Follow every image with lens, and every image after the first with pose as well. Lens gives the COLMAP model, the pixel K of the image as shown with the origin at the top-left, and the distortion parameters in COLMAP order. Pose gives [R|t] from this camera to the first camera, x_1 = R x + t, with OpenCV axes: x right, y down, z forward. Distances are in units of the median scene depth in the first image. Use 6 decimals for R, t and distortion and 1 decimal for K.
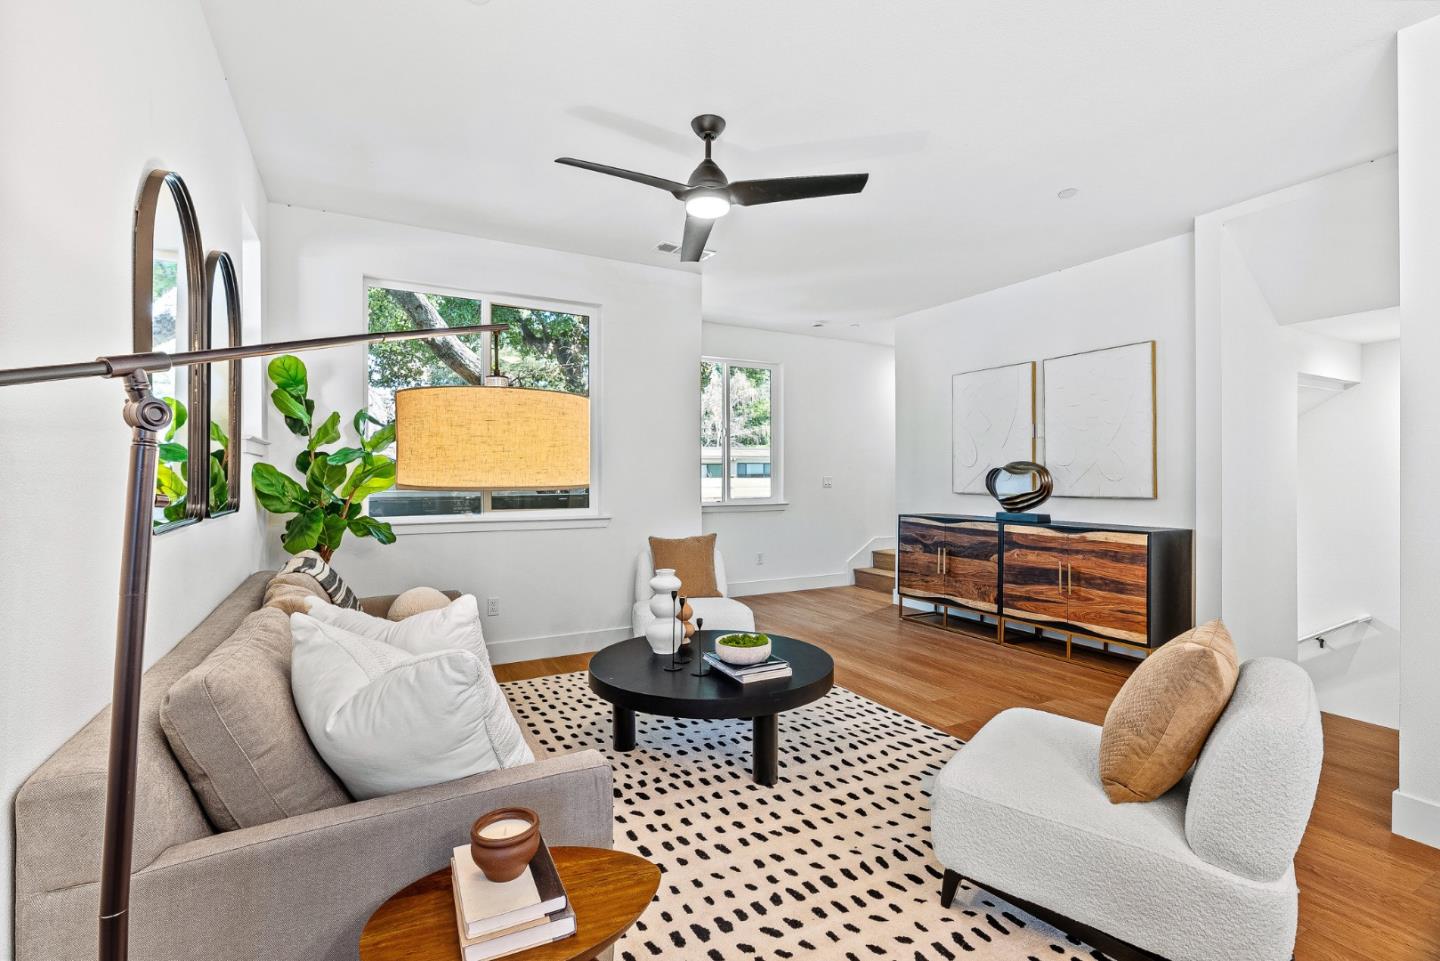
lens RADIAL K [[652.0, 0, 717.1], [0, 652.0, 474.9], [0, 0, 1]] dist [-0.009467, 0.004613]
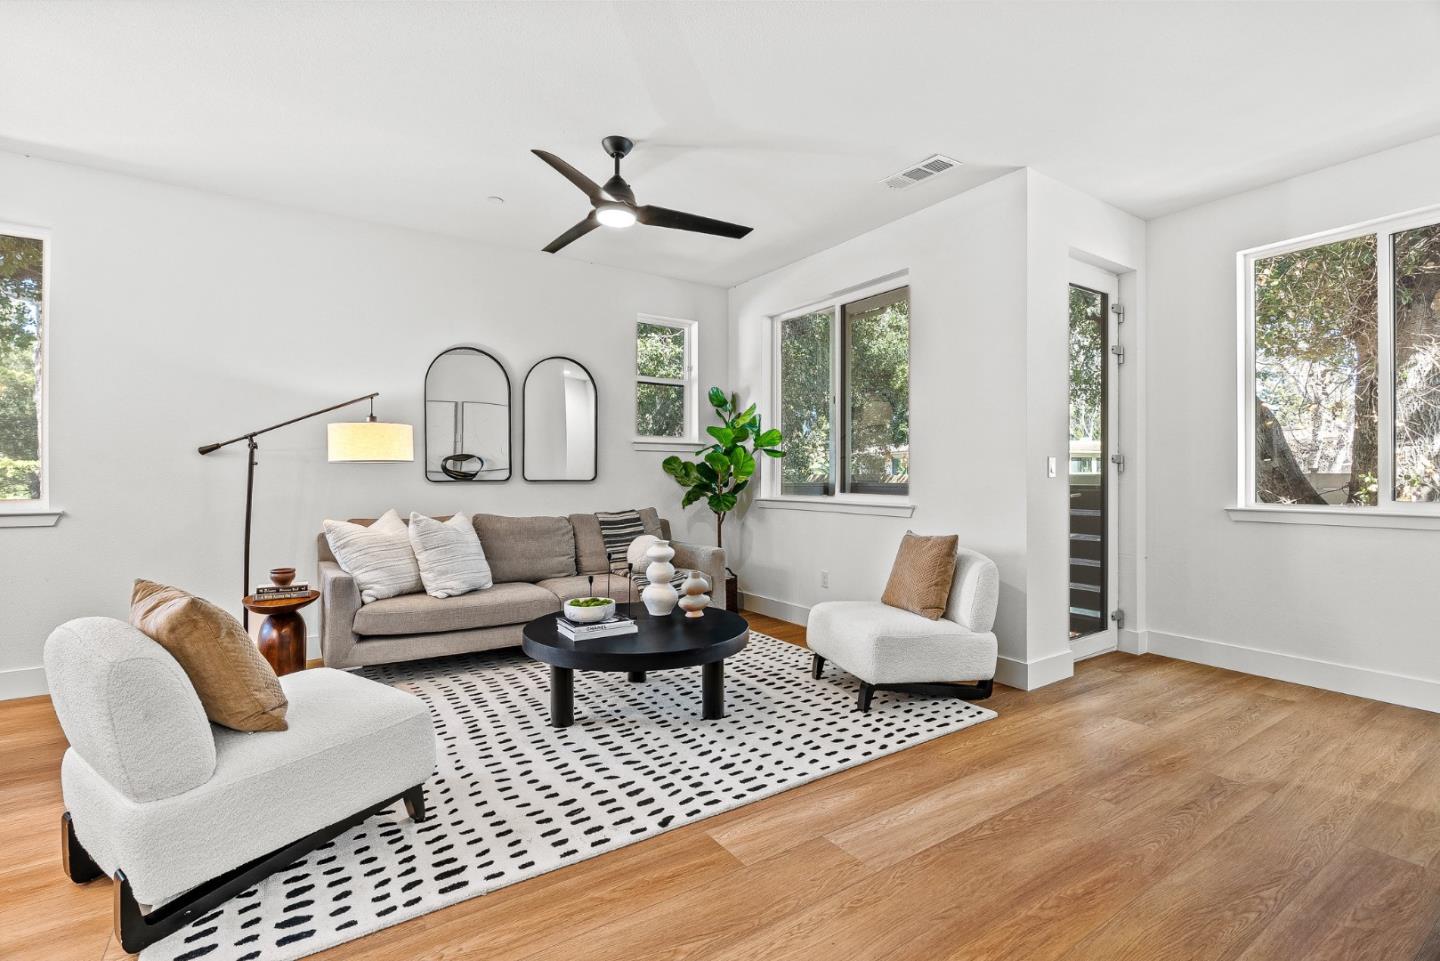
lens RADIAL K [[652.0, 0, 714.5], [0, 652.0, 477.2], [0, 0, 1]] dist [-0.009467, 0.004613]
pose [[0.088646, 0.002835, -0.996059, 1.116345], [-0.005050, 0.999984, 0.002397, 0.037739], [0.996050, 0.004818, 0.088659, 1.068146]]
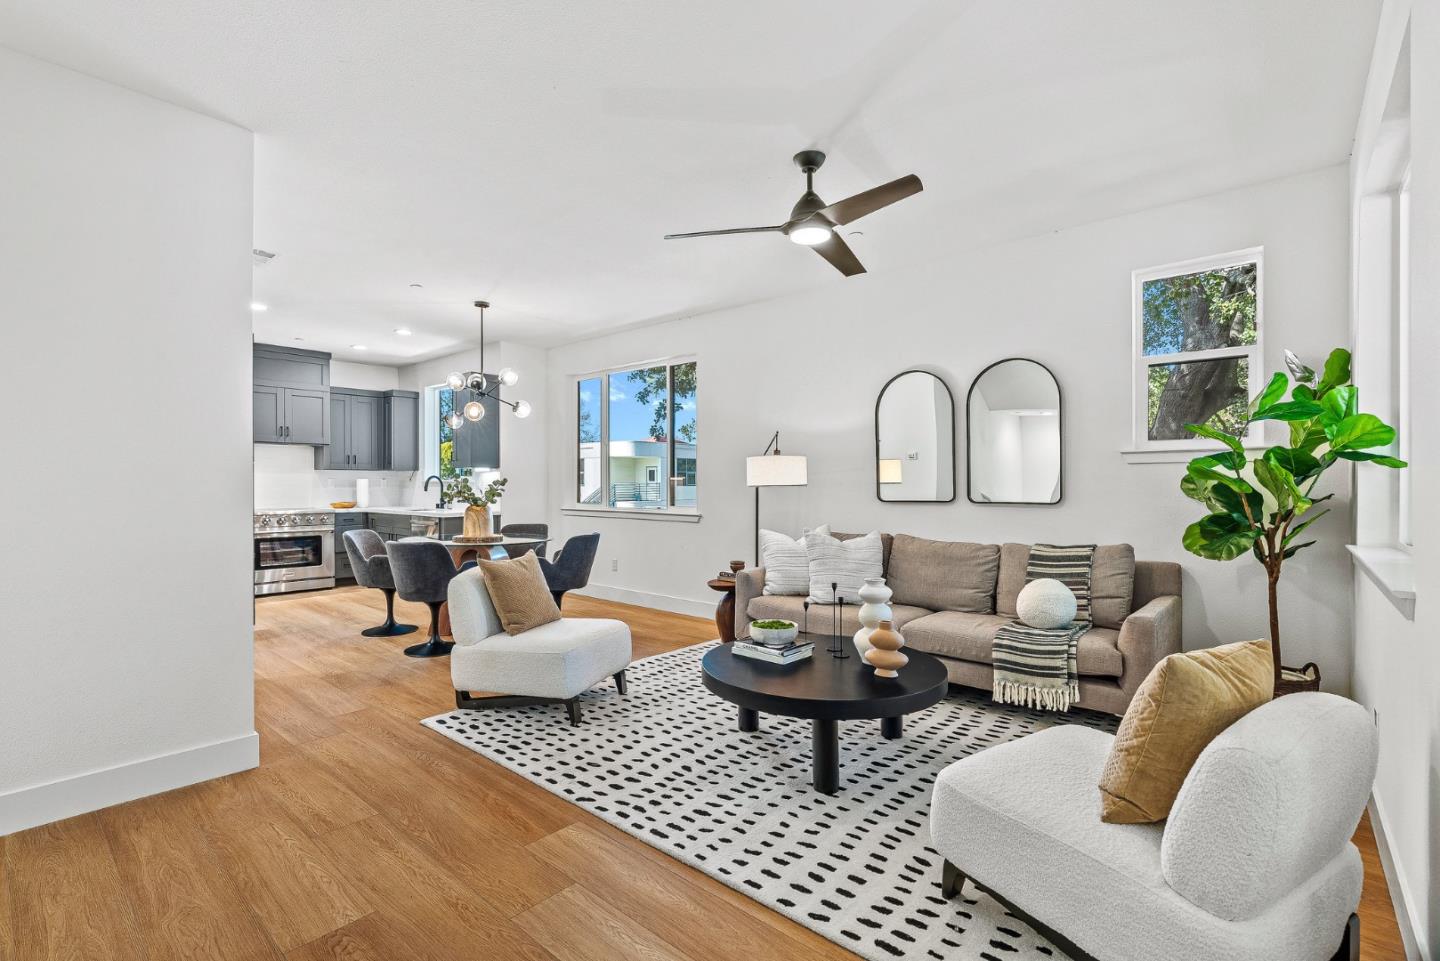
lens RADIAL K [[652.0, 0, 715.0], [0, 652.0, 486.0], [0, 0, 1]] dist [-0.009467, 0.004613]
pose [[-0.939905, 0.004336, -0.341409, 0.507652], [0.002053, 0.999973, 0.007047, 0.003072], [0.341431, 0.005923, -0.939888, 1.962236]]
